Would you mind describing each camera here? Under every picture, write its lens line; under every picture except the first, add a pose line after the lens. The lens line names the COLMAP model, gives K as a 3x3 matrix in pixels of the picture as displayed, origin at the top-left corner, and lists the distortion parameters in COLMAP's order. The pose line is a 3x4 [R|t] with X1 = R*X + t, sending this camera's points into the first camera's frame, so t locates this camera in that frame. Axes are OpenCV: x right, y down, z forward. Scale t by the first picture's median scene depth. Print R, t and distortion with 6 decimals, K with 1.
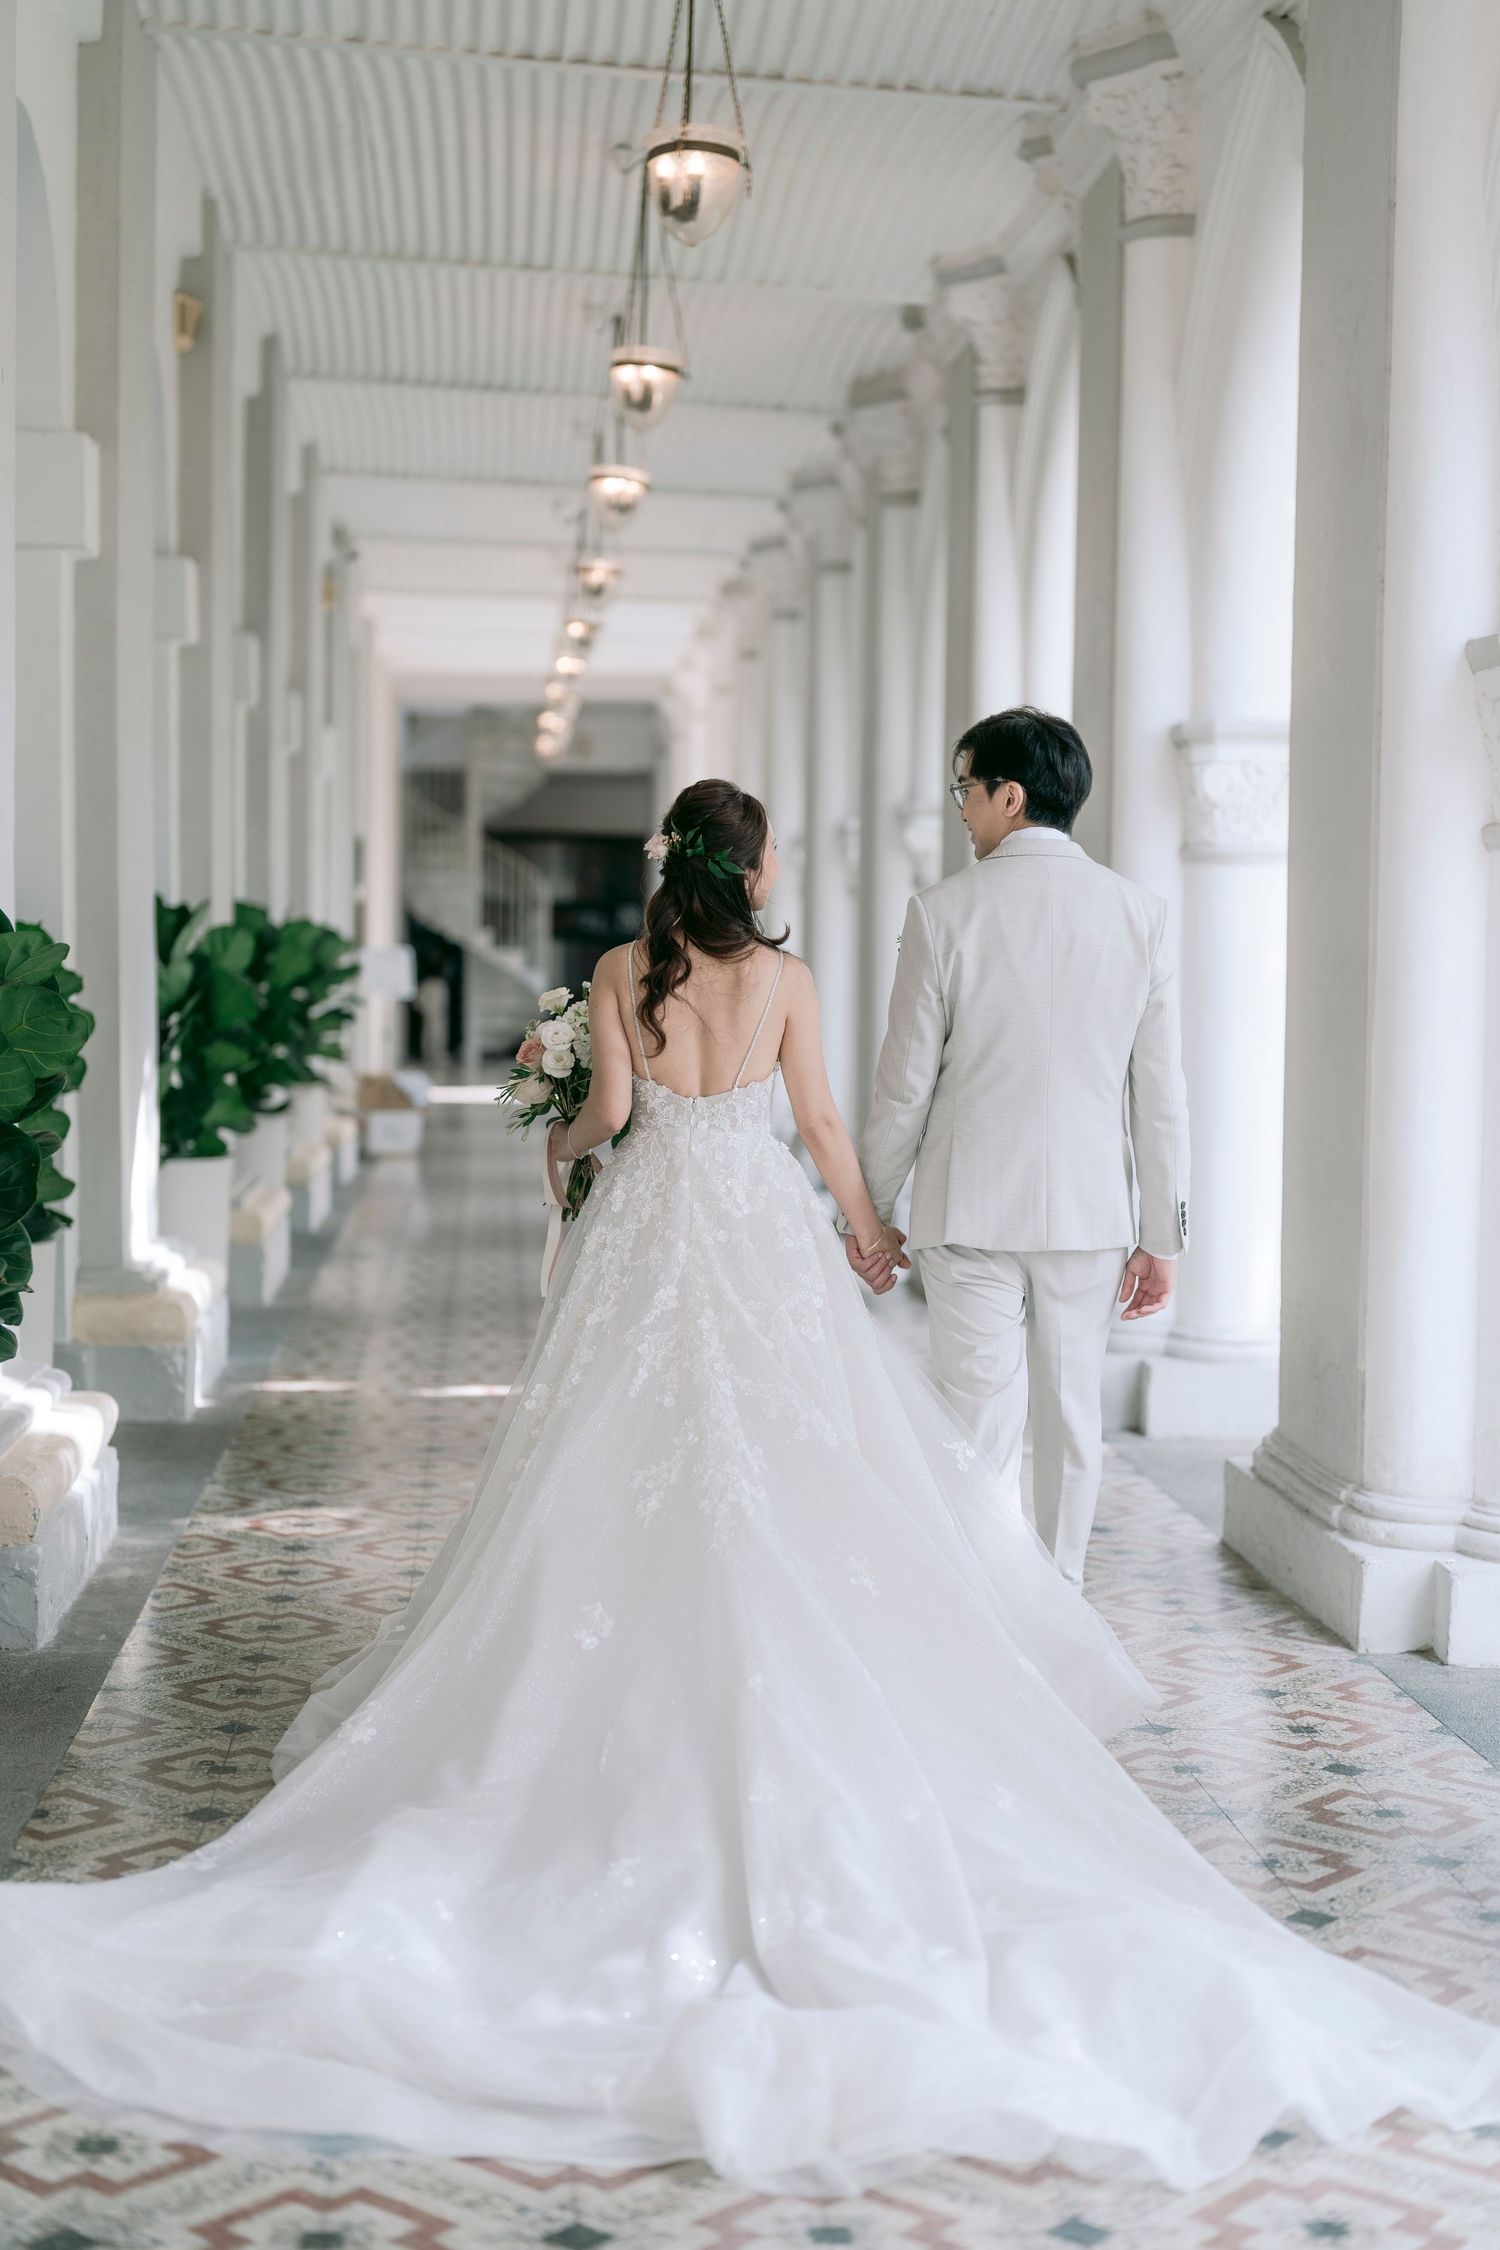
lens RADIAL K [[3235.7, 0, 750.3], [0, 3235.7, 1154.1], [0, 0, 1]] dist [-0.016597, 0.093218]
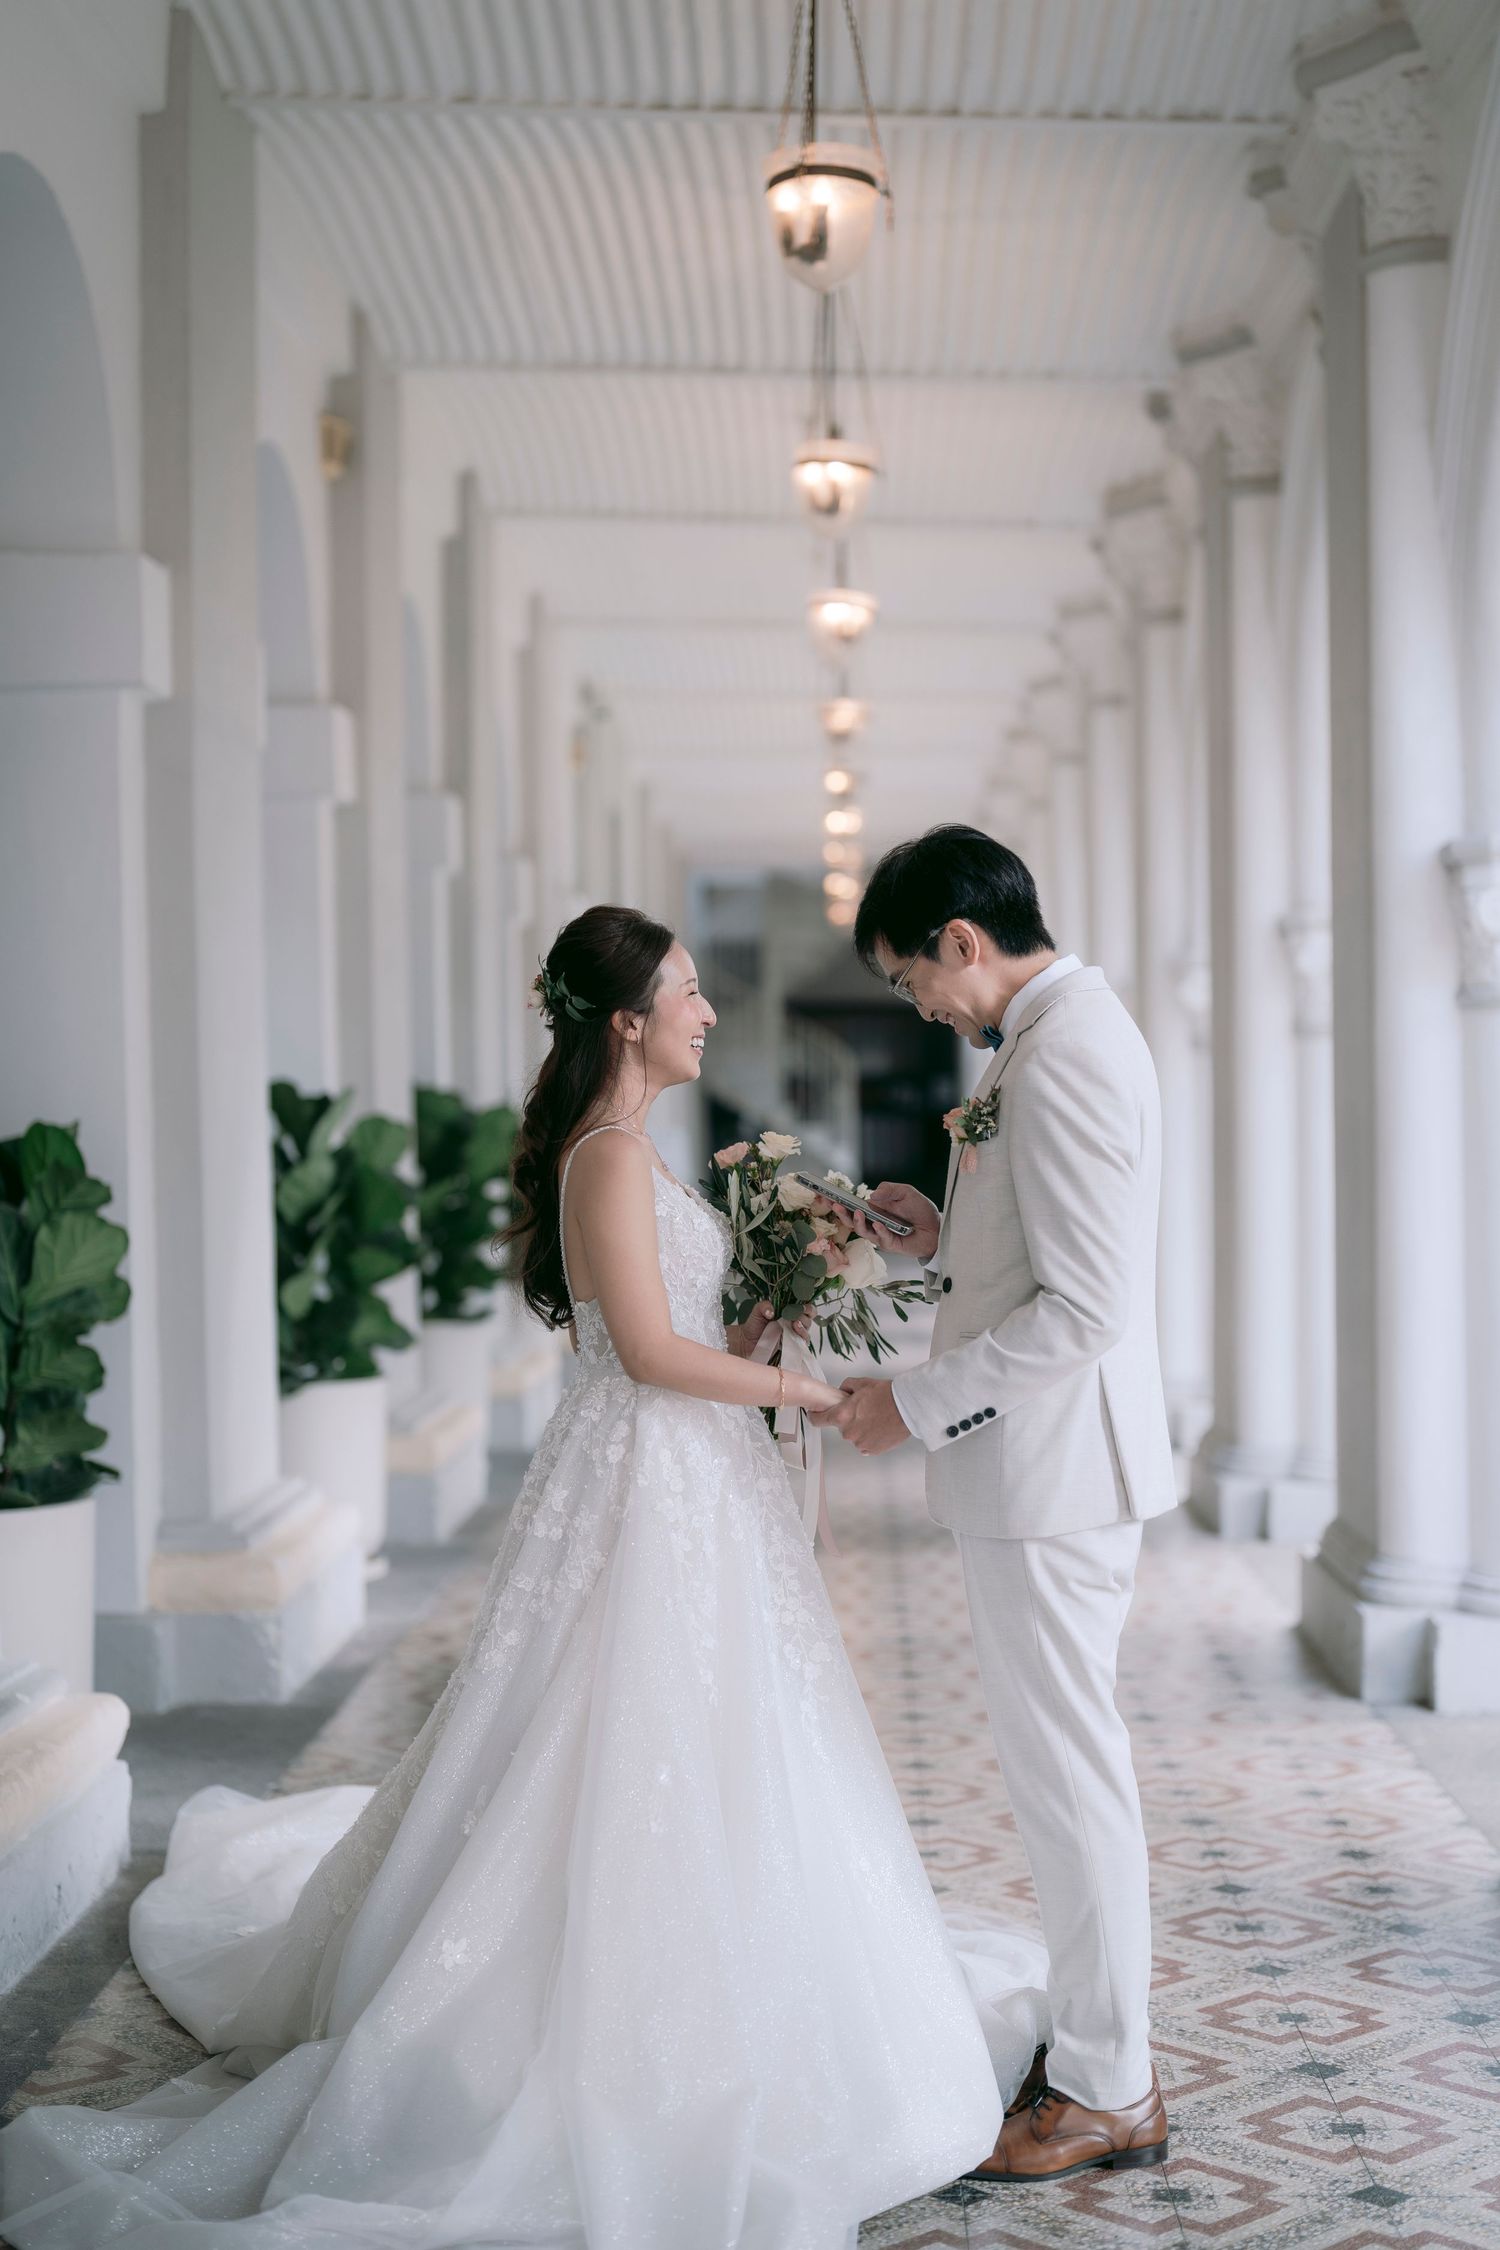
lens RADIAL K [[3235.7, 0, 750.3], [0, 3235.7, 1154.1], [0, 0, 1]] dist [-0.016597, 0.093218]
pose [[0.993068, -0.025759, -0.114684, 0.046670], [0.019649, 0.998343, -0.054091, -0.012192], [0.115887, 0.051463, 0.991928, 0.159172]]
